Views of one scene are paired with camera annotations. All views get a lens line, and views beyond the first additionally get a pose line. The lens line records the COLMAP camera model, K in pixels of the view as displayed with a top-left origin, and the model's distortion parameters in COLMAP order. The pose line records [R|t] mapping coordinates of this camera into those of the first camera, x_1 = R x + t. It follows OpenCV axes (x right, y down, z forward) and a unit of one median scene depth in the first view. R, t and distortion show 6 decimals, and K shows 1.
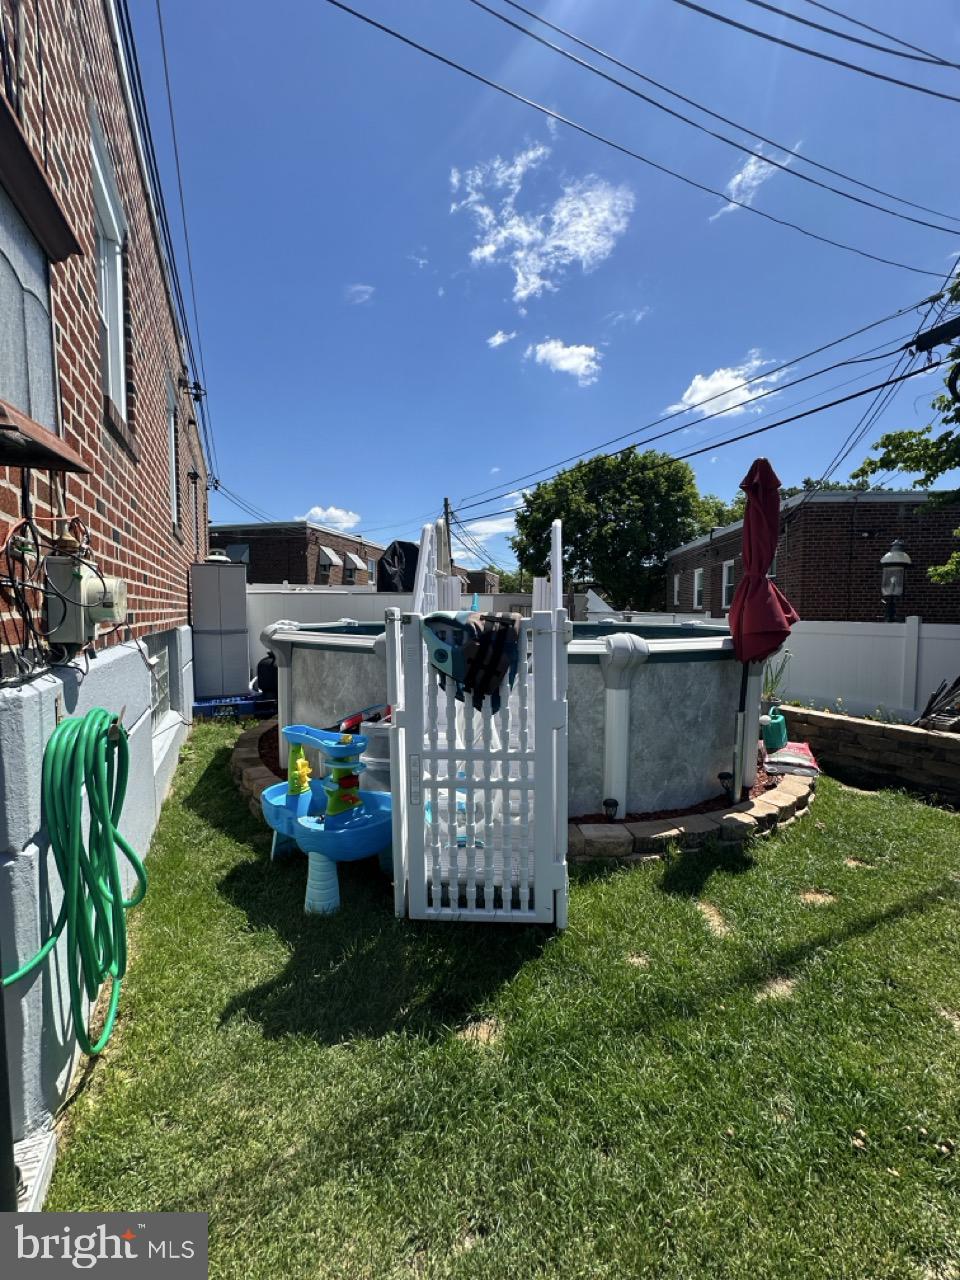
lens RADIAL K [[512.1, 0, 480.1], [0, 512.1, 639.4], [0, 0, 1]] dist [-0.002369, -0.000370]
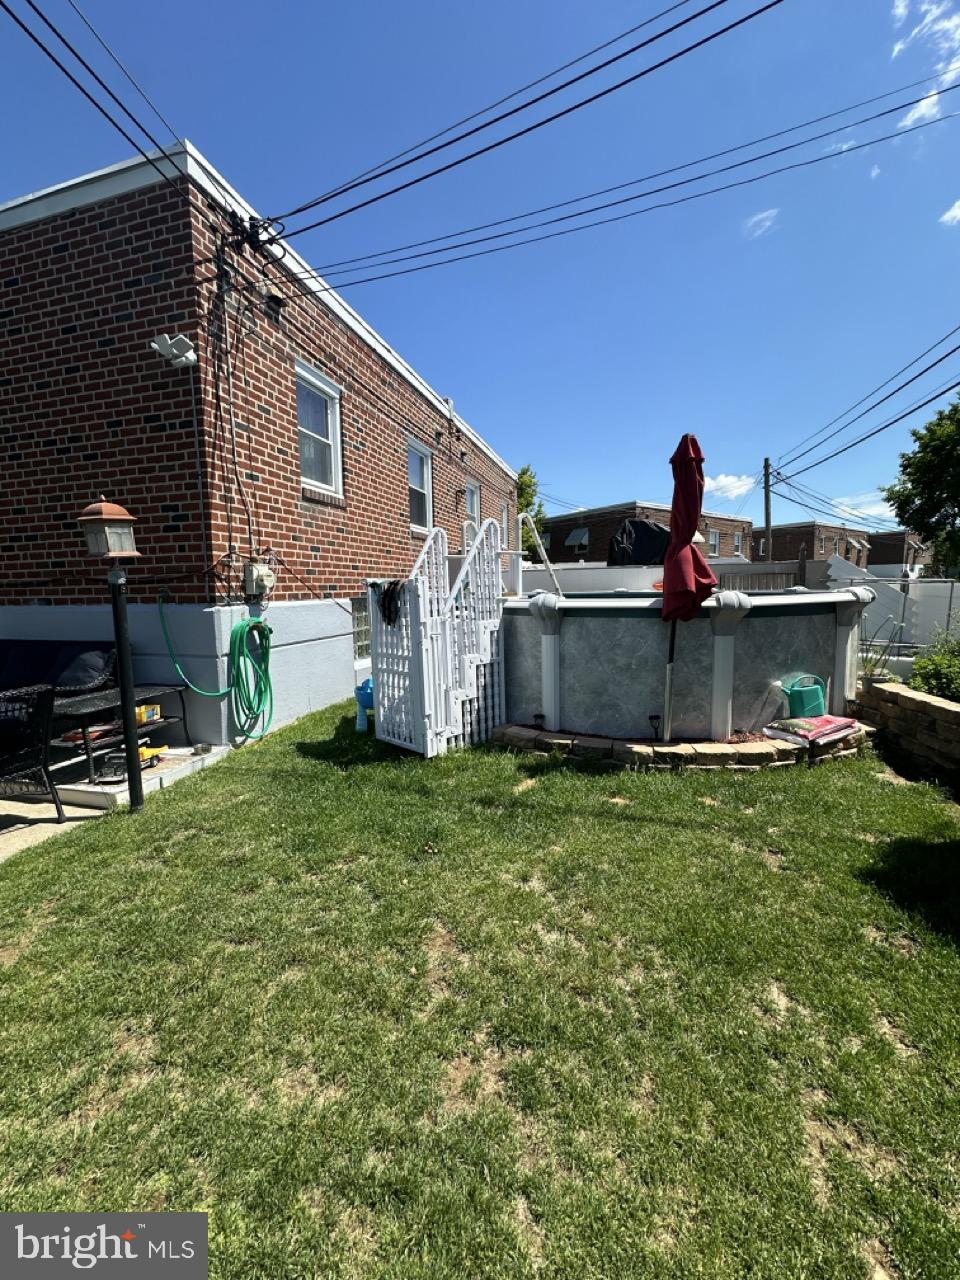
lens RADIAL K [[512.1, 0, 480.2], [0, 512.1, 644.5], [0, 0, 1]] dist [-0.002369, -0.000370]
pose [[0.750181, 0.057905, -0.658693, 0.962464], [-0.020881, 0.997736, 0.063929, 0.035922], [0.660903, -0.034204, 0.749691, -0.132094]]
